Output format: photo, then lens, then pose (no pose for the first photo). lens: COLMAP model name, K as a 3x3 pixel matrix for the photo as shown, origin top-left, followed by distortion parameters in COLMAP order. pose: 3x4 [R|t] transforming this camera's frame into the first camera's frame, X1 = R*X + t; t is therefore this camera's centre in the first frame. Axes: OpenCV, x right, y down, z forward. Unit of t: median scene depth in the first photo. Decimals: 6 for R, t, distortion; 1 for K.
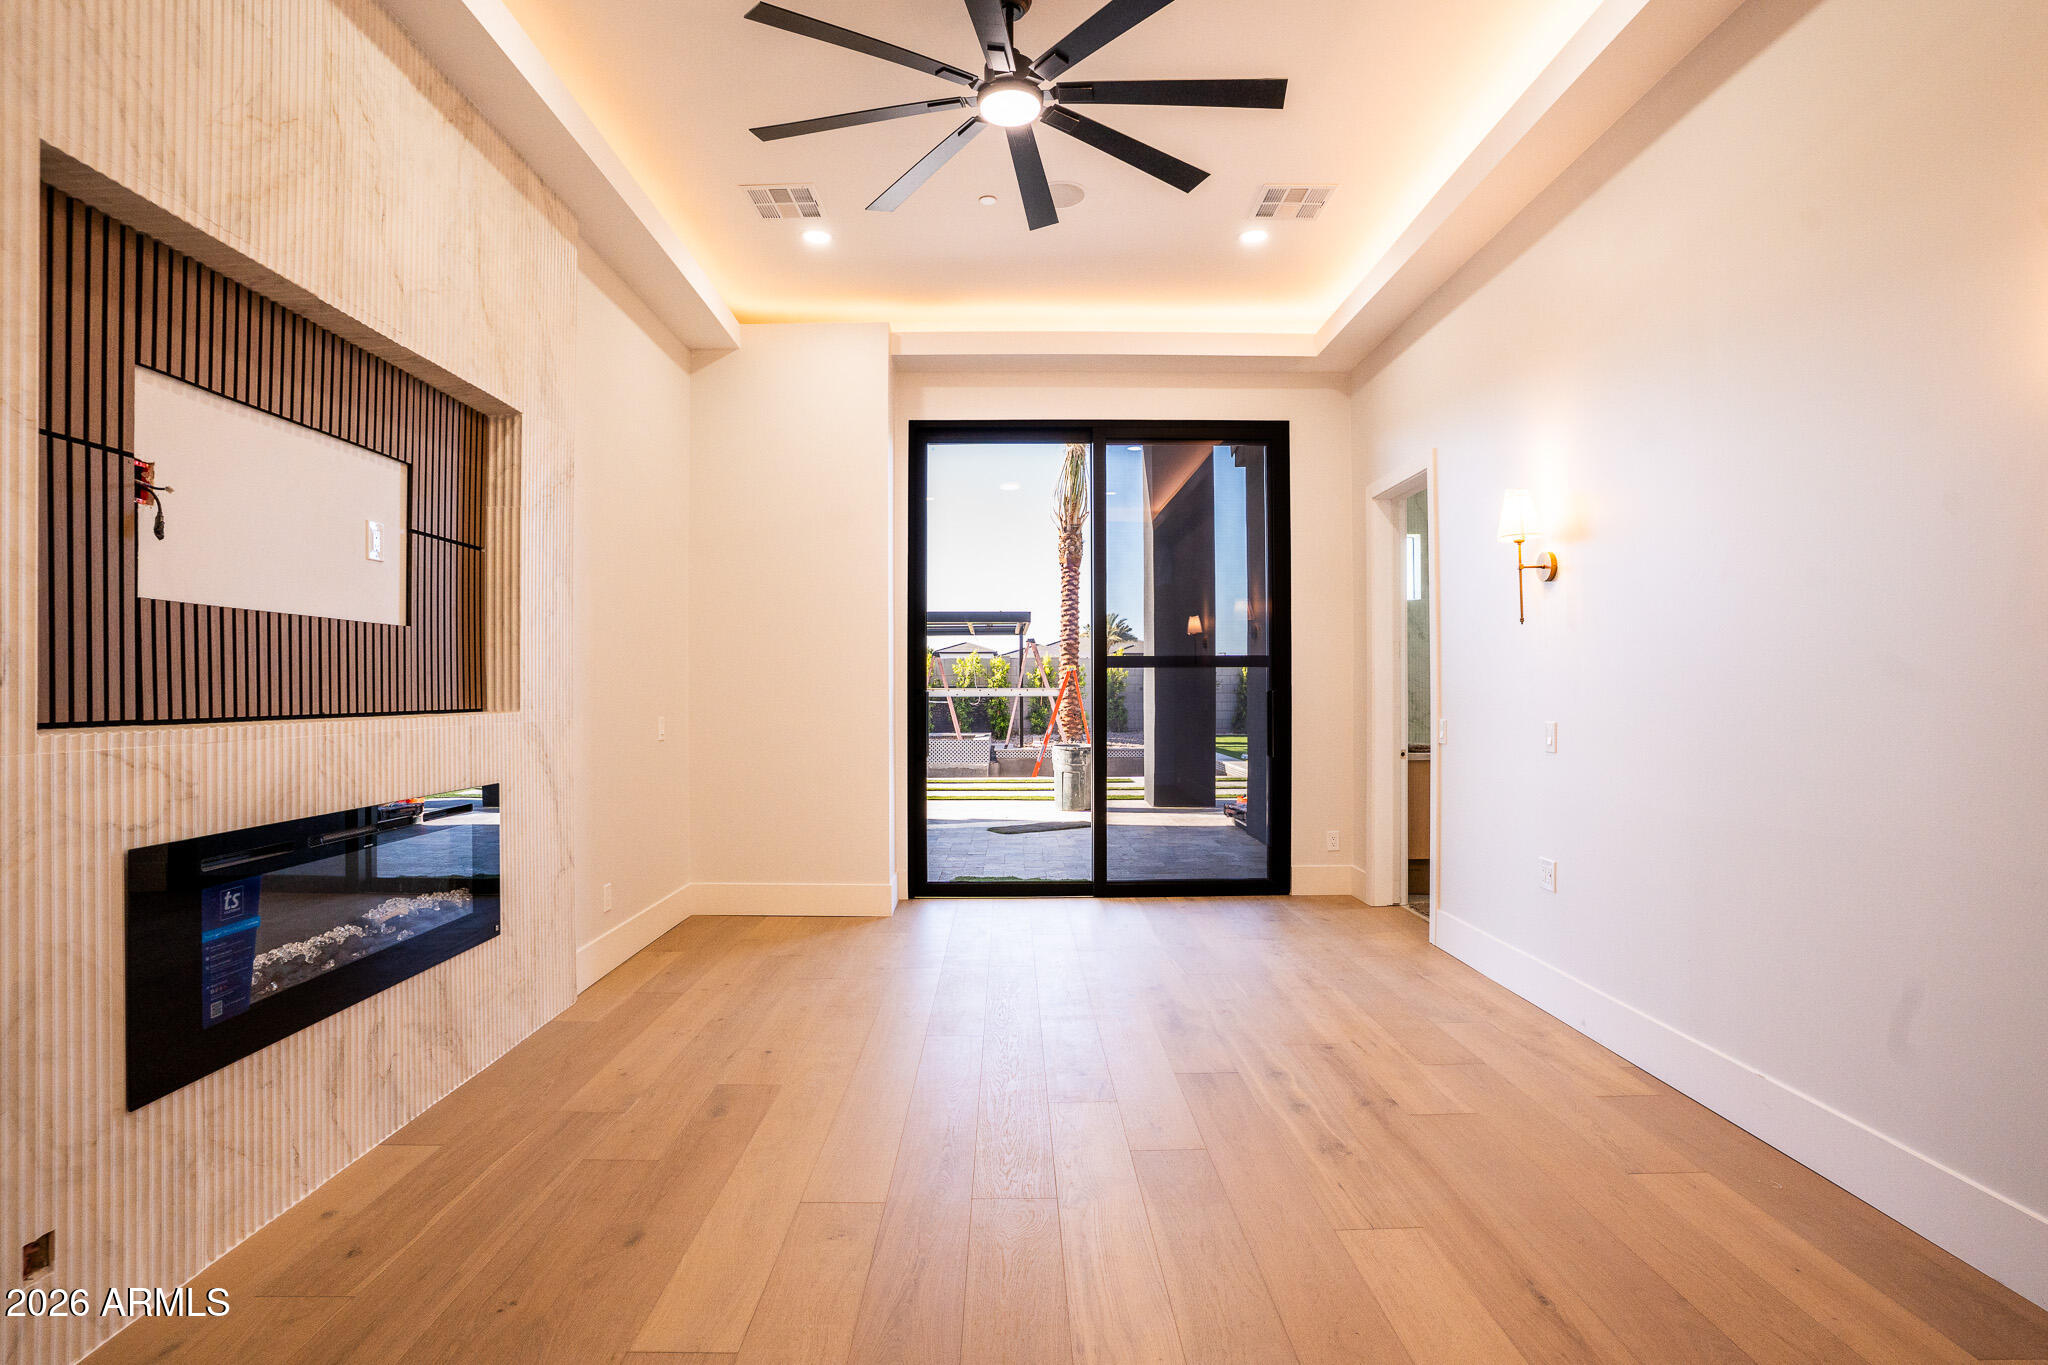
lens RADIAL K [[987.1, 0, 1025.6], [0, 987.1, 685.4], [0, 0, 1]] dist [-0.080209, 0.040538]
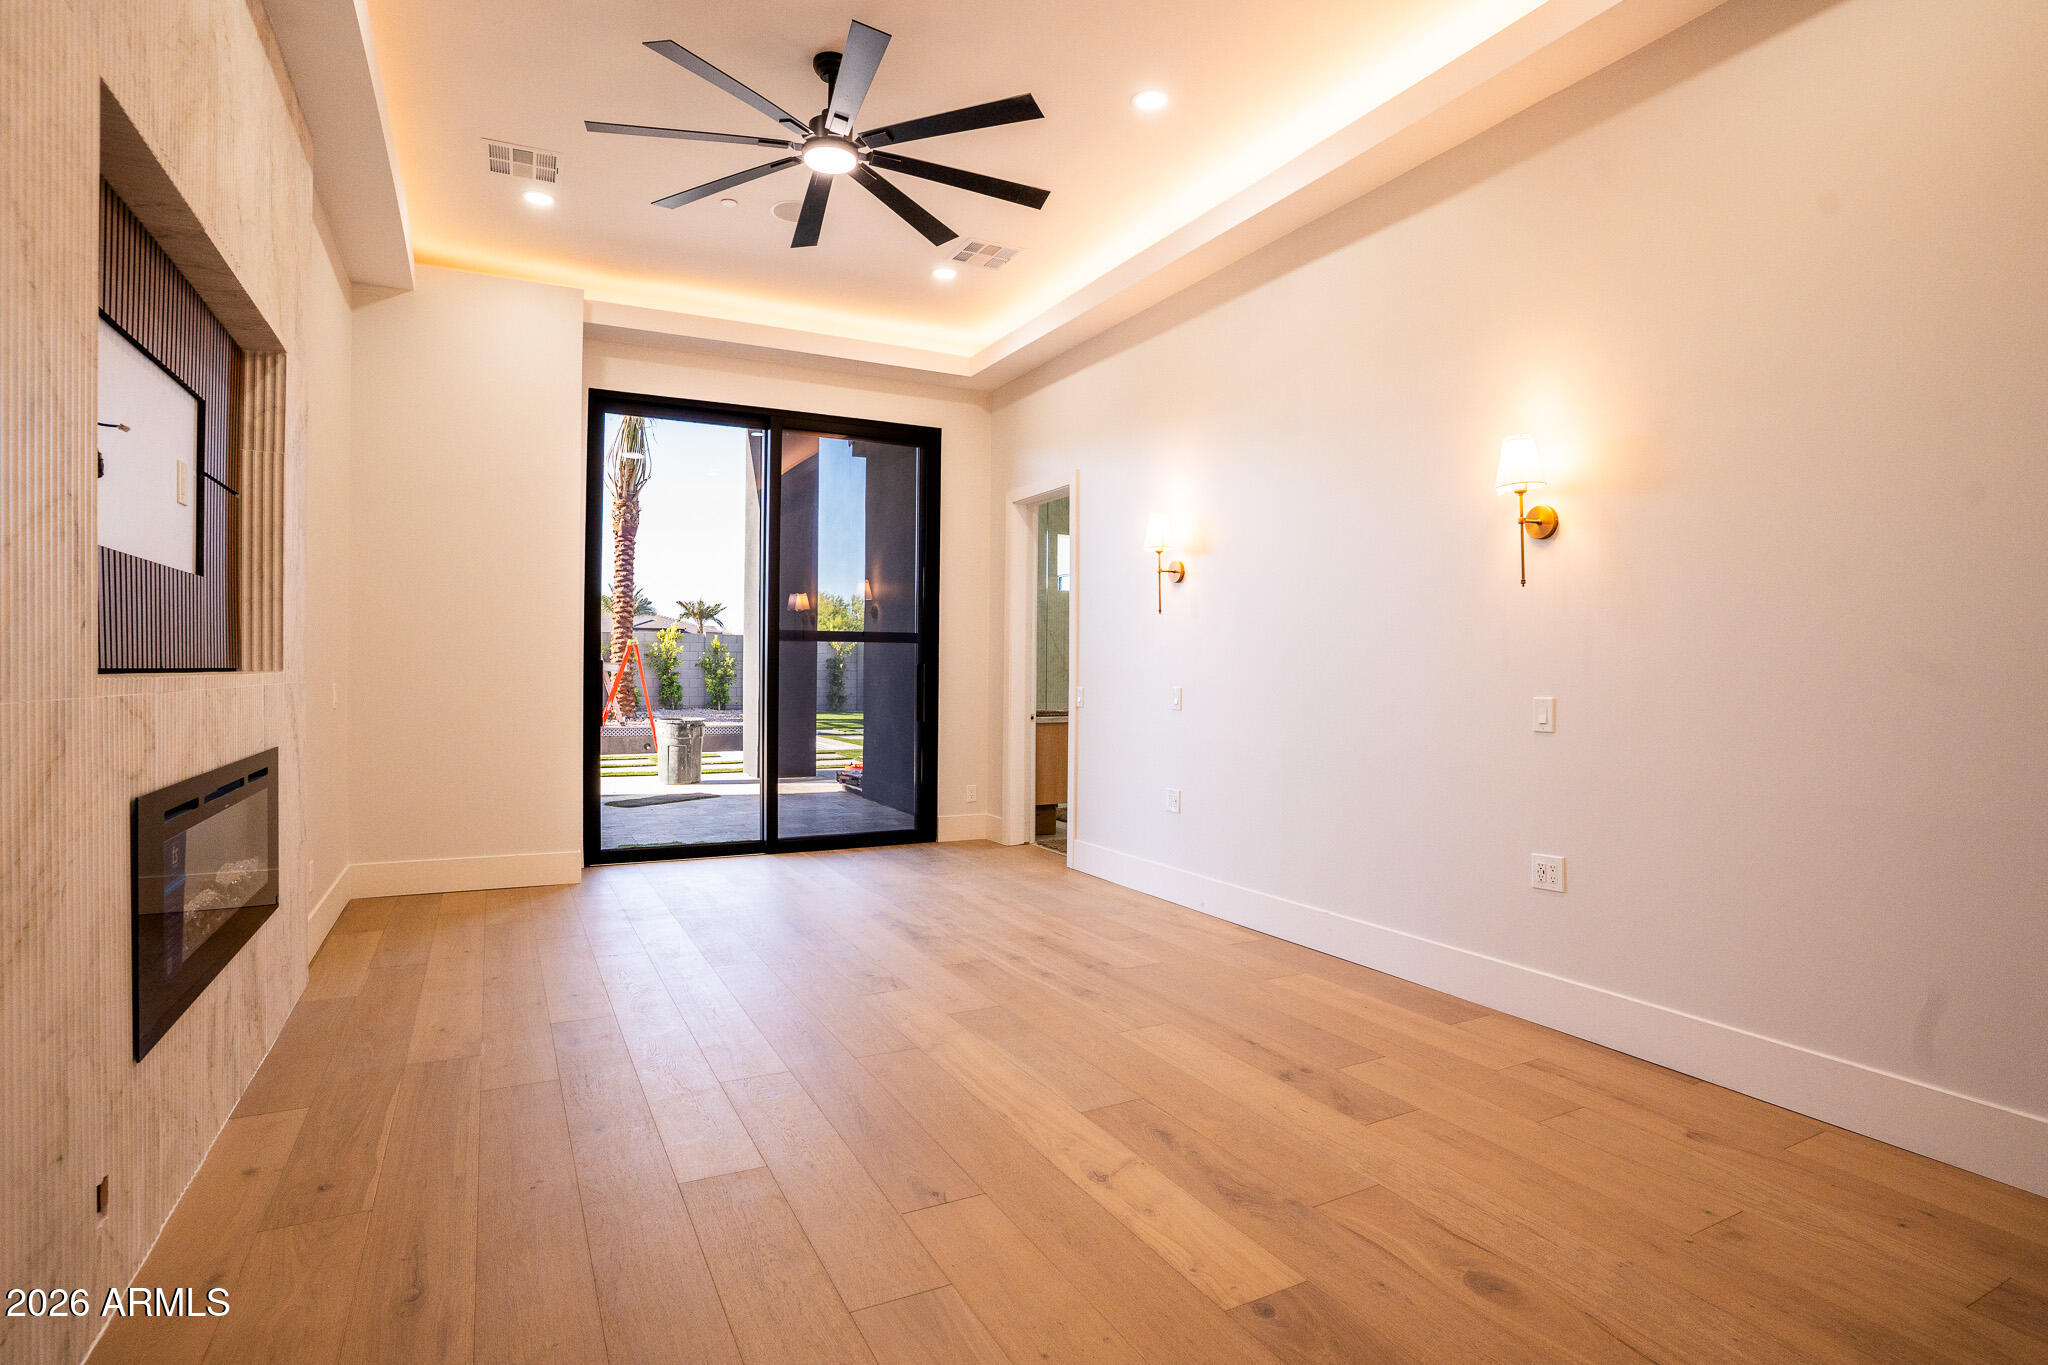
lens RADIAL K [[1002.9, 0, 1020.3], [0, 1002.9, 679.8], [0, 0, 1]] dist [-0.080088, 0.038941]
pose [[0.893298, 0.005717, 0.449429, -0.201778], [-0.012636, 0.999843, 0.012398, 0.009341], [-0.449288, -0.016754, 0.893230, -0.106947]]
